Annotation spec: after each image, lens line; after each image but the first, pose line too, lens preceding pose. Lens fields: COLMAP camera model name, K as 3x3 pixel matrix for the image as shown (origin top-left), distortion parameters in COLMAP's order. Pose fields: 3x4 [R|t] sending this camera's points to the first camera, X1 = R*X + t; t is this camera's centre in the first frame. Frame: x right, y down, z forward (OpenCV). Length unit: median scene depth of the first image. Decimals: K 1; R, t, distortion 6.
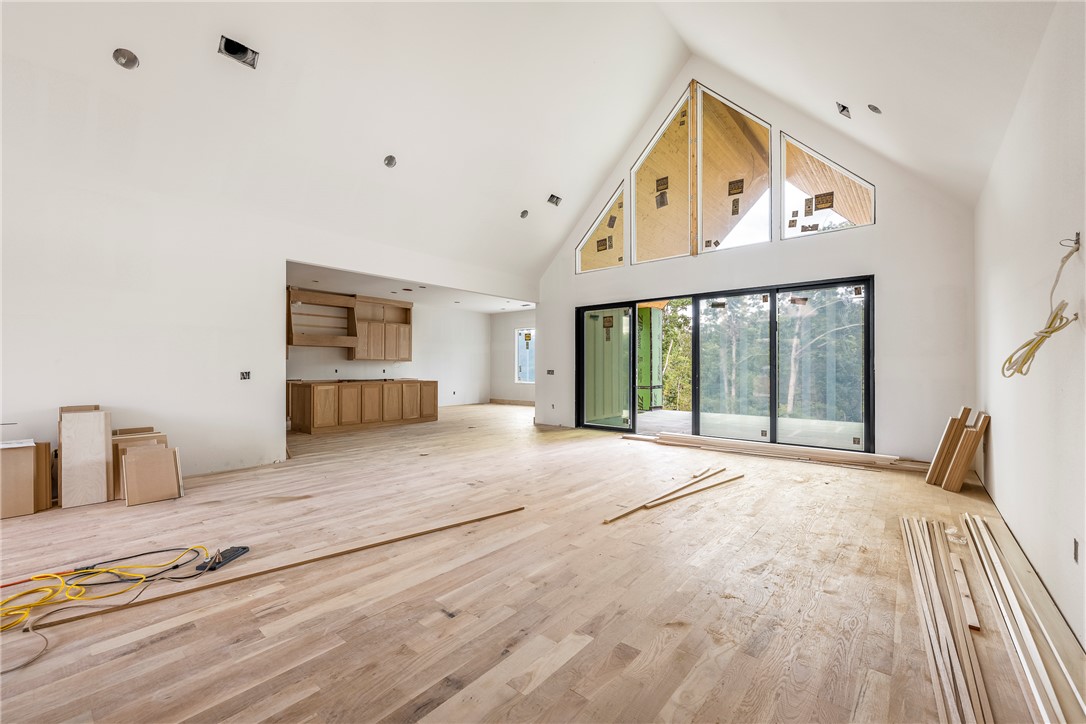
lens RADIAL K [[464.1, 0, 545.2], [0, 464.1, 371.8], [0, 0, 1]] dist [0.000733, -0.000006]
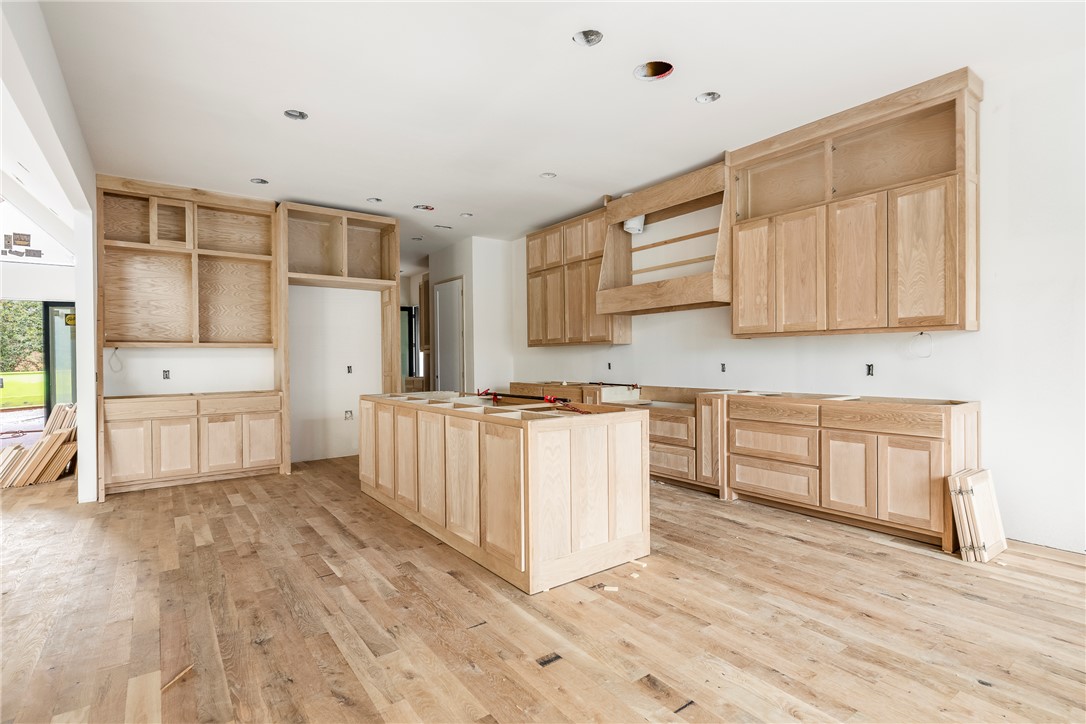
lens RADIAL K [[526.8, 0, 540.8], [0, 526.8, 358.7], [0, 0, 1]] dist [-0.002922, -0.000698]
pose [[-0.266760, 0.013124, -0.963674, 0.021097], [0.016107, 0.999828, 0.009158, -0.013883], [0.963628, -0.013079, -0.266926, 0.930075]]
